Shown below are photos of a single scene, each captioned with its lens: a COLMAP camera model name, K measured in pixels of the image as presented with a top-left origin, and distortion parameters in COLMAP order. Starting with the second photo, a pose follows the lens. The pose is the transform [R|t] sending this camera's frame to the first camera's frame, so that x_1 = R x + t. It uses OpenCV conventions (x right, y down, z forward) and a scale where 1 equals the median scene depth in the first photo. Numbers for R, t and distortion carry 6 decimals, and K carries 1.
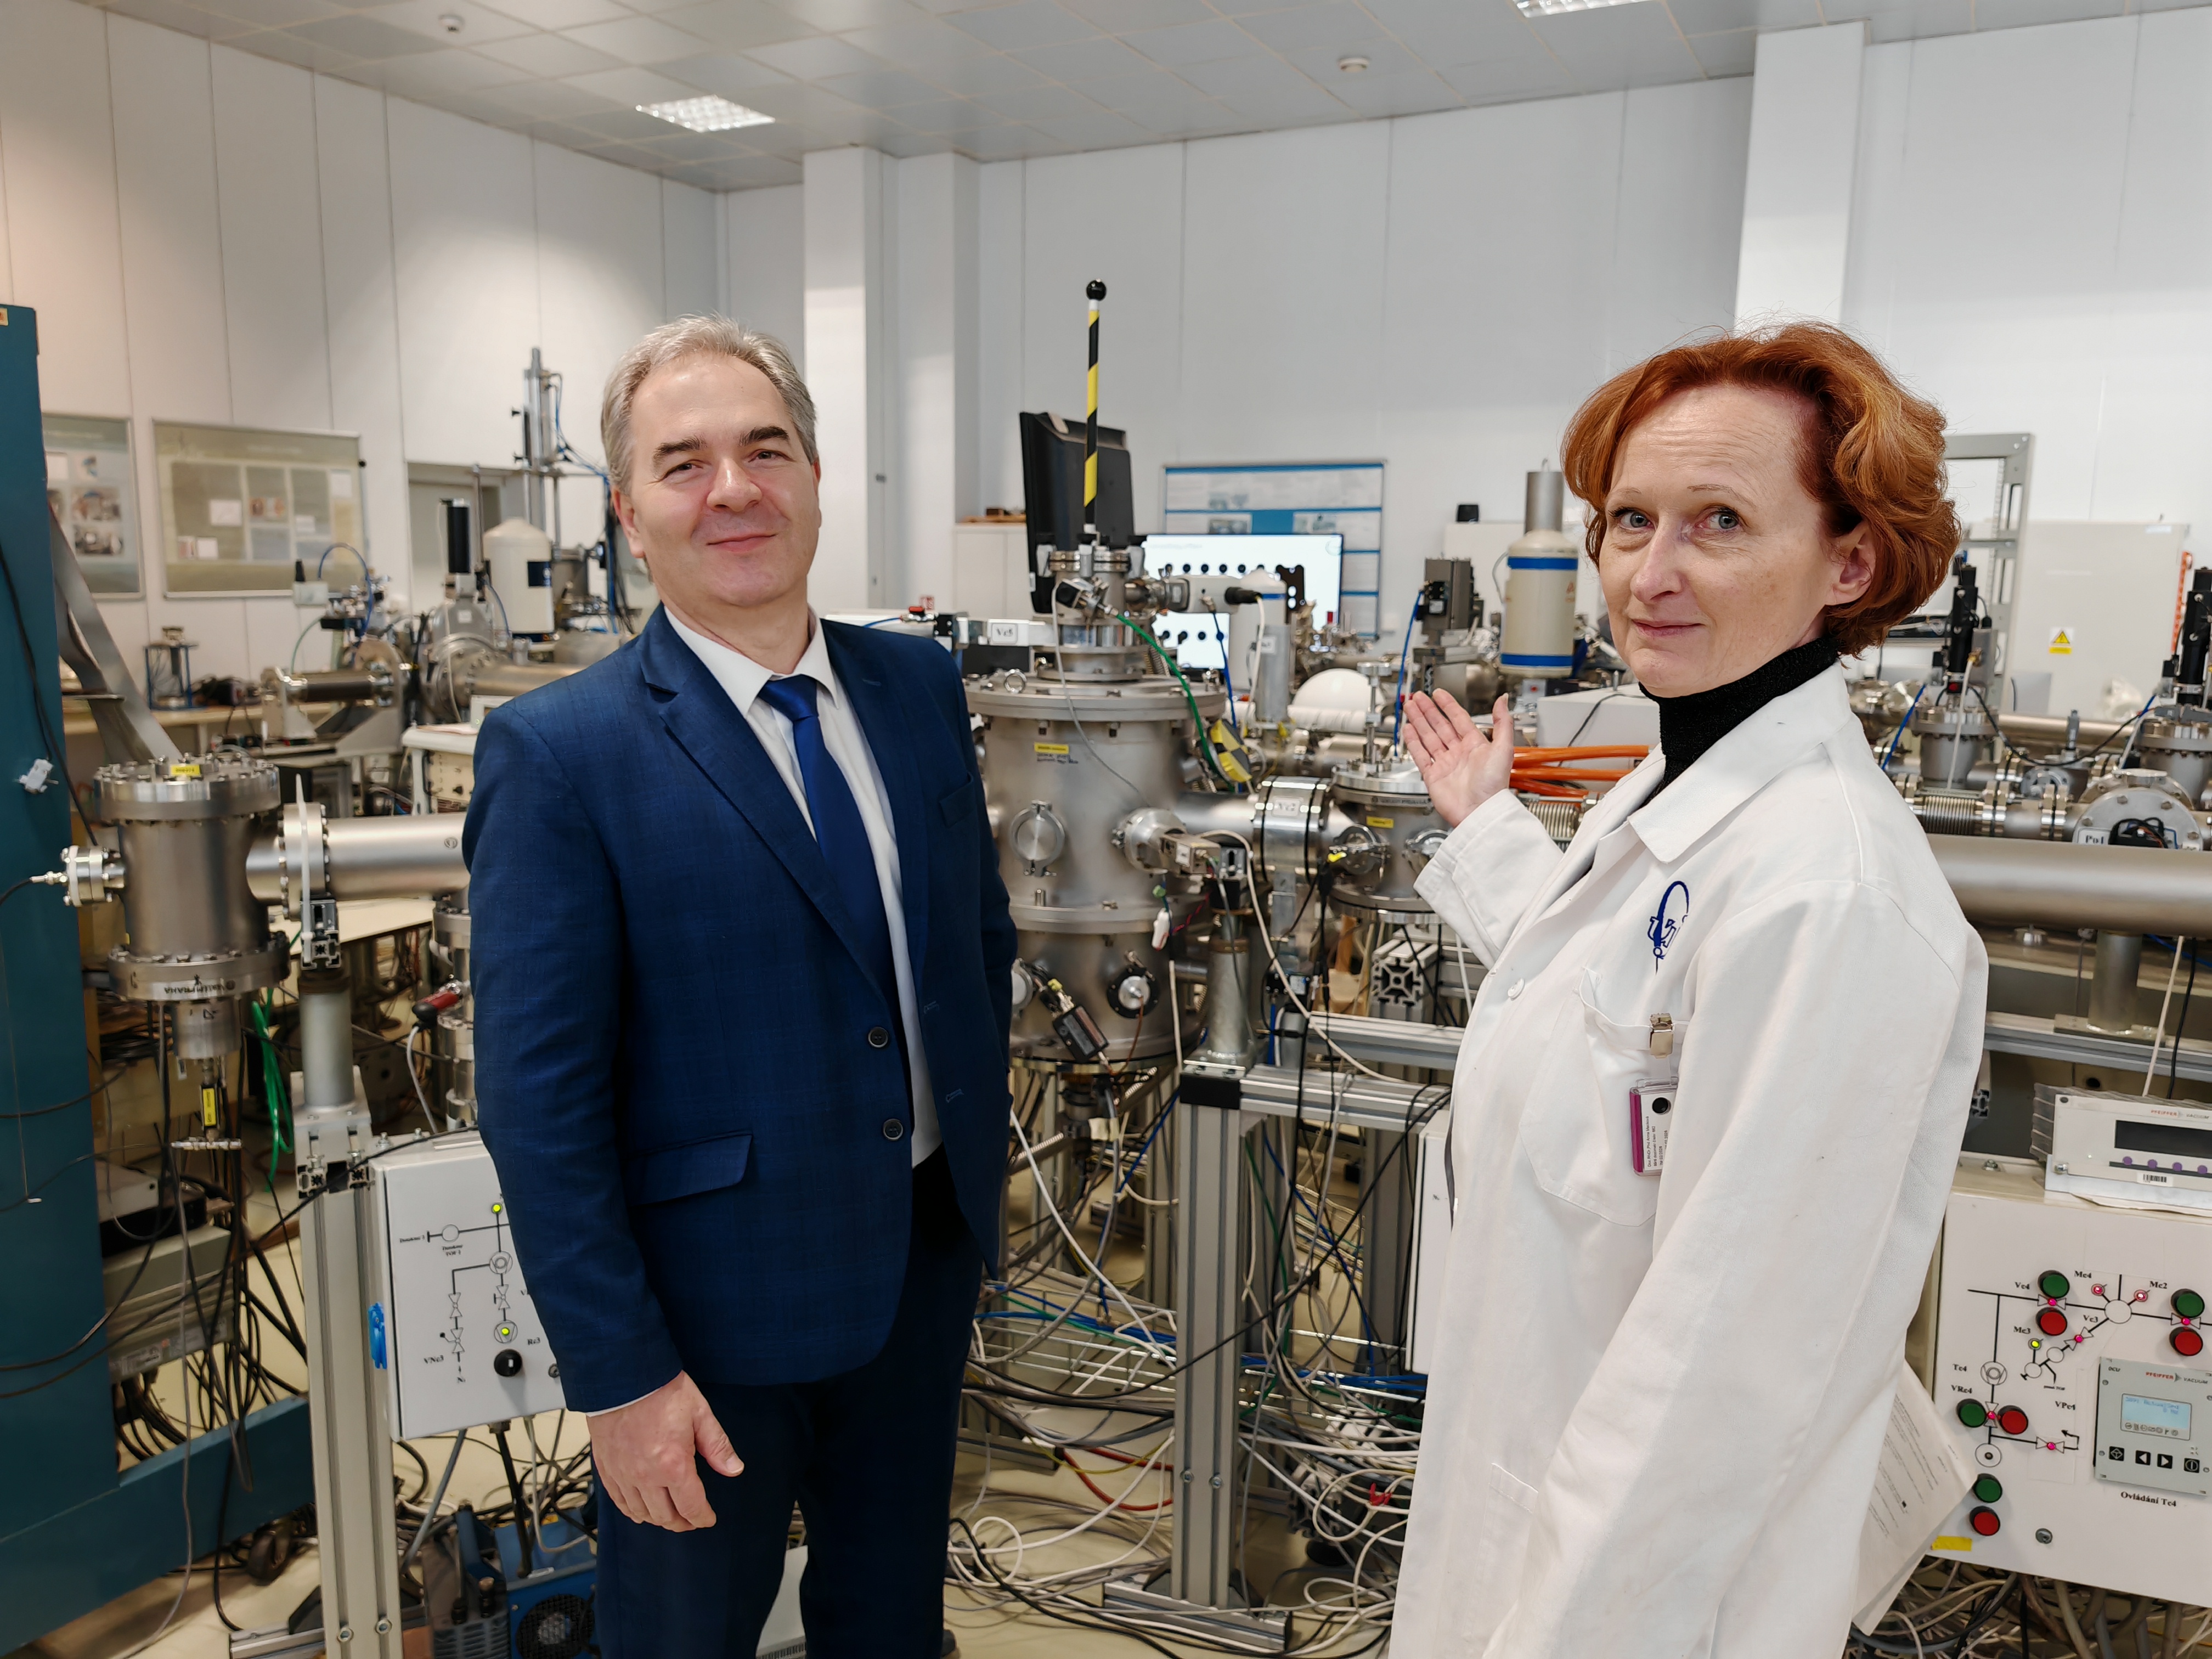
lens RADIAL K [[1690.1, 0, 1106.0], [0, 1690.1, 829.5], [0, 0, 1]] dist [0.008341, 0.011801]
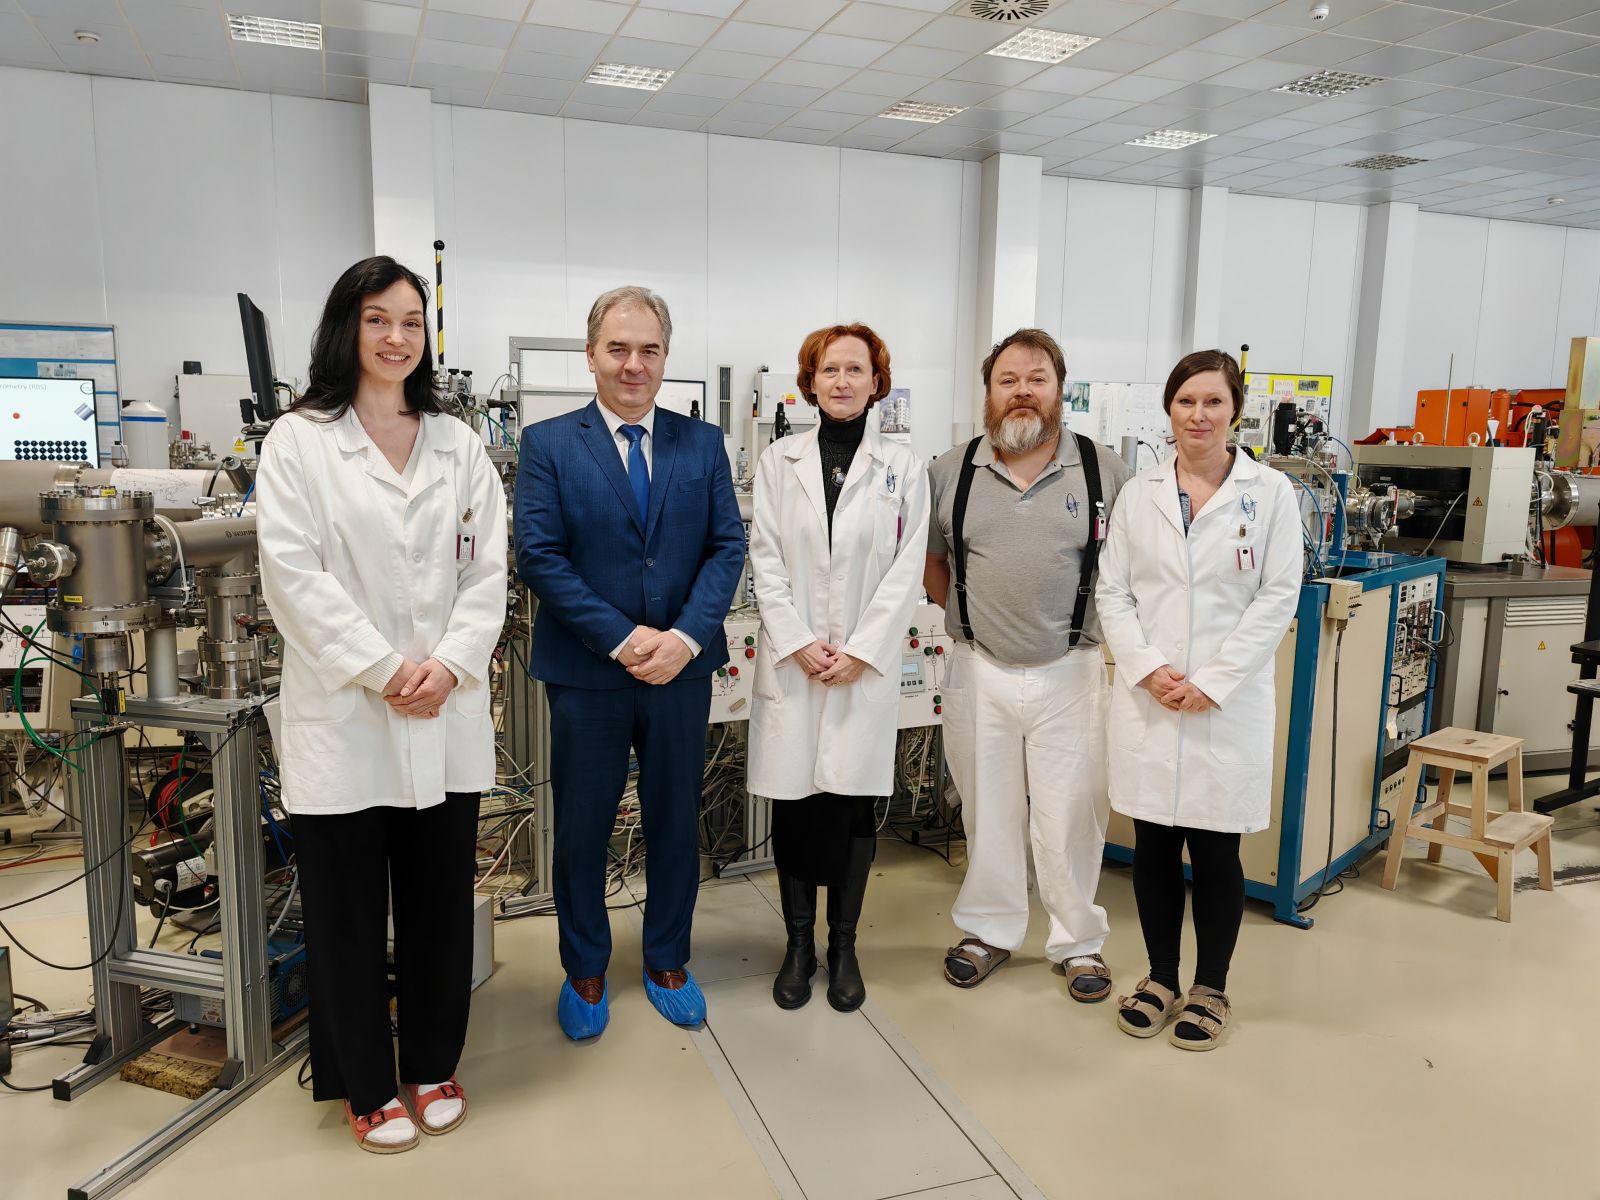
lens RADIAL K [[1222.5, 0, 800.0], [0, 1222.5, 600.0], [0, 0, 1]] dist [0.008341, 0.011801]
pose [[0.680876, -0.096583, 0.726003, -0.235828], [0.100529, 0.994209, 0.037983, 0.022677], [-0.725467, 0.047123, 0.686642, -0.083861]]
